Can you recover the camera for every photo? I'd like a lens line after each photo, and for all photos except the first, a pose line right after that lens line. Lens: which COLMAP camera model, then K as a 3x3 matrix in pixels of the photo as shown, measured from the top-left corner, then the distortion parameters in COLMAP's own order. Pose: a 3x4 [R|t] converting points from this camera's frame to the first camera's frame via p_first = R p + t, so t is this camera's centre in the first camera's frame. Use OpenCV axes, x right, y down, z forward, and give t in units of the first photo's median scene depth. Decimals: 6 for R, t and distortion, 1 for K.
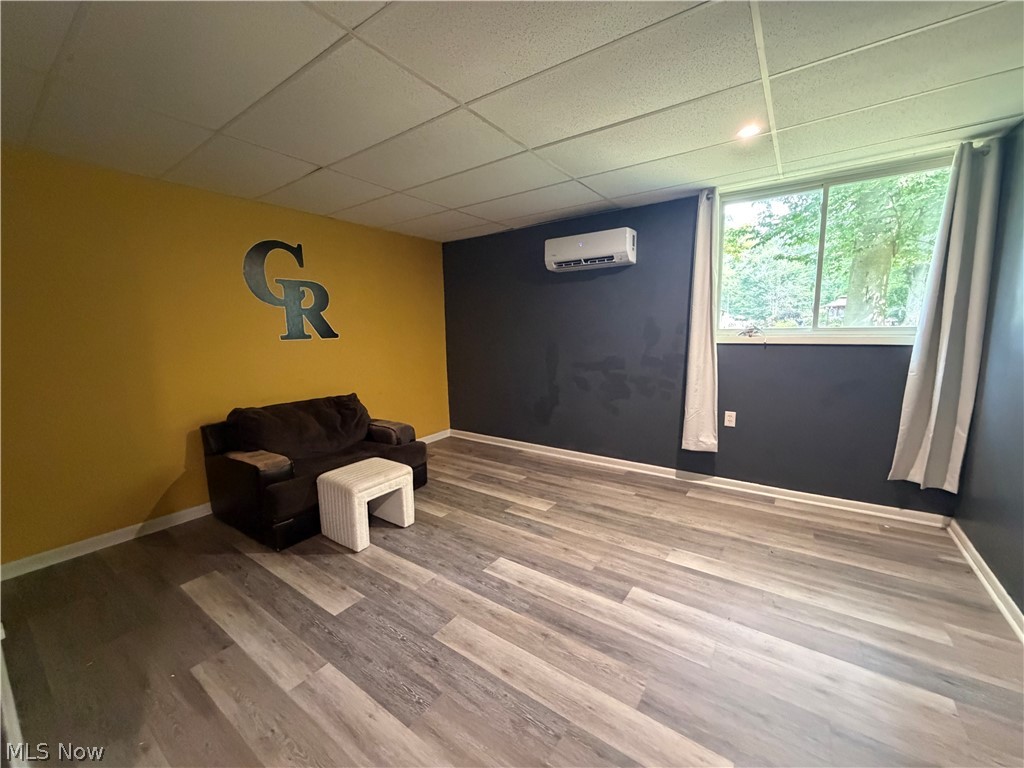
lens RADIAL K [[408.1, 0, 509.6], [0, 408.1, 383.4], [0, 0, 1]] dist [-0.000516, 0.000130]
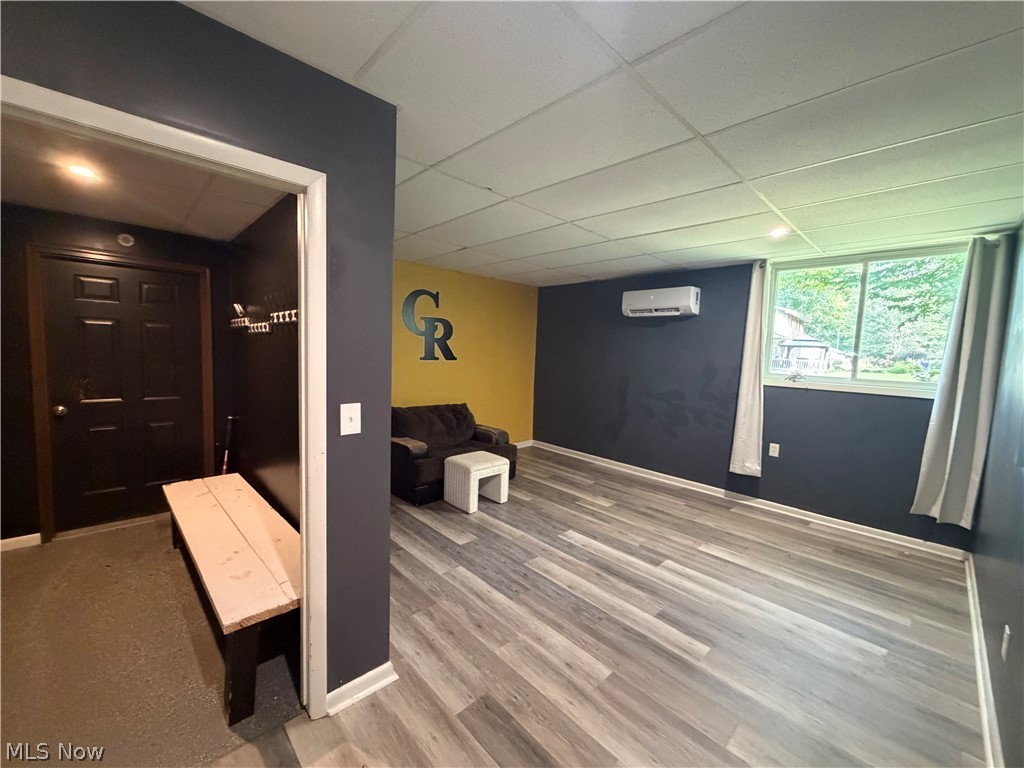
lens RADIAL K [[408.1, 0, 509.6], [0, 408.1, 383.4], [0, 0, 1]] dist [-0.000516, 0.000130]
pose [[0.979817, 0.069971, -0.187248, 0.000632], [-0.079550, 0.995853, -0.044134, 0.010512], [0.183383, 0.058139, 0.981321, -0.379949]]
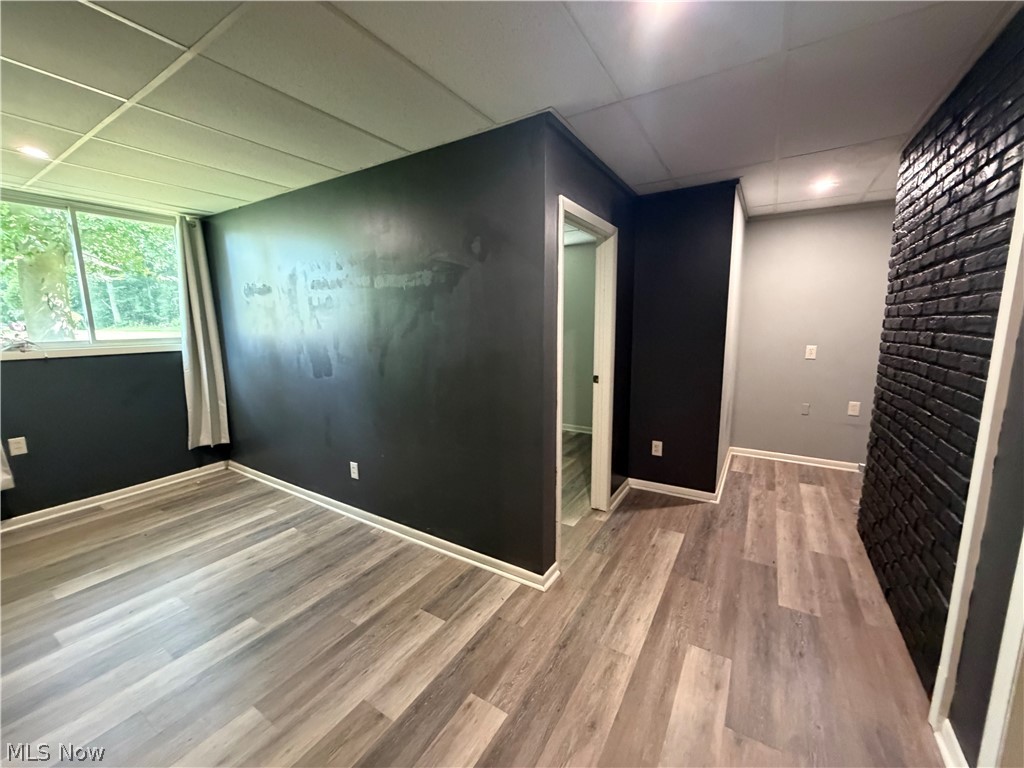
lens RADIAL K [[408.1, 0, 509.6], [0, 408.1, 383.4], [0, 0, 1]] dist [-0.000516, 0.000130]
pose [[-0.059132, -0.136958, 0.988810, -0.460987], [0.144582, 0.978924, 0.144235, -0.023174], [-0.987724, 0.151494, -0.038084, -0.037133]]
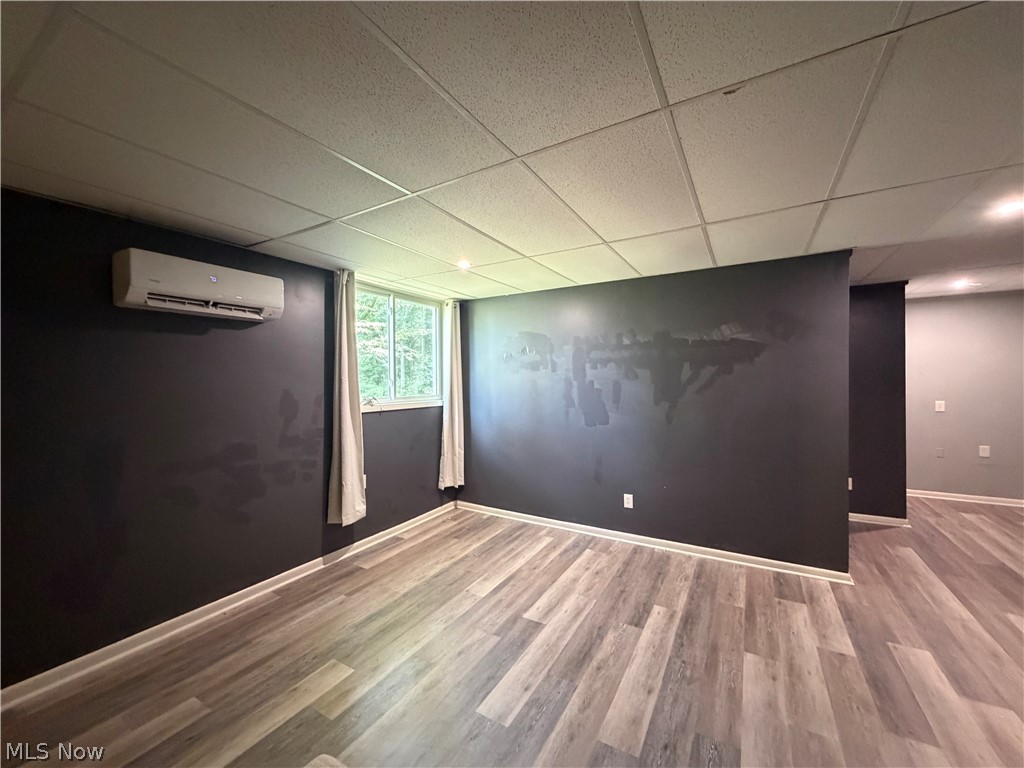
lens RADIAL K [[408.1, 0, 509.6], [0, 408.1, 383.4], [0, 0, 1]] dist [-0.000516, 0.000130]
pose [[-0.086179, 0.010189, 0.996228, -0.710071], [0.144966, 0.989434, 0.002421, -0.146514], [-0.985676, 0.144627, -0.086745, 0.837539]]
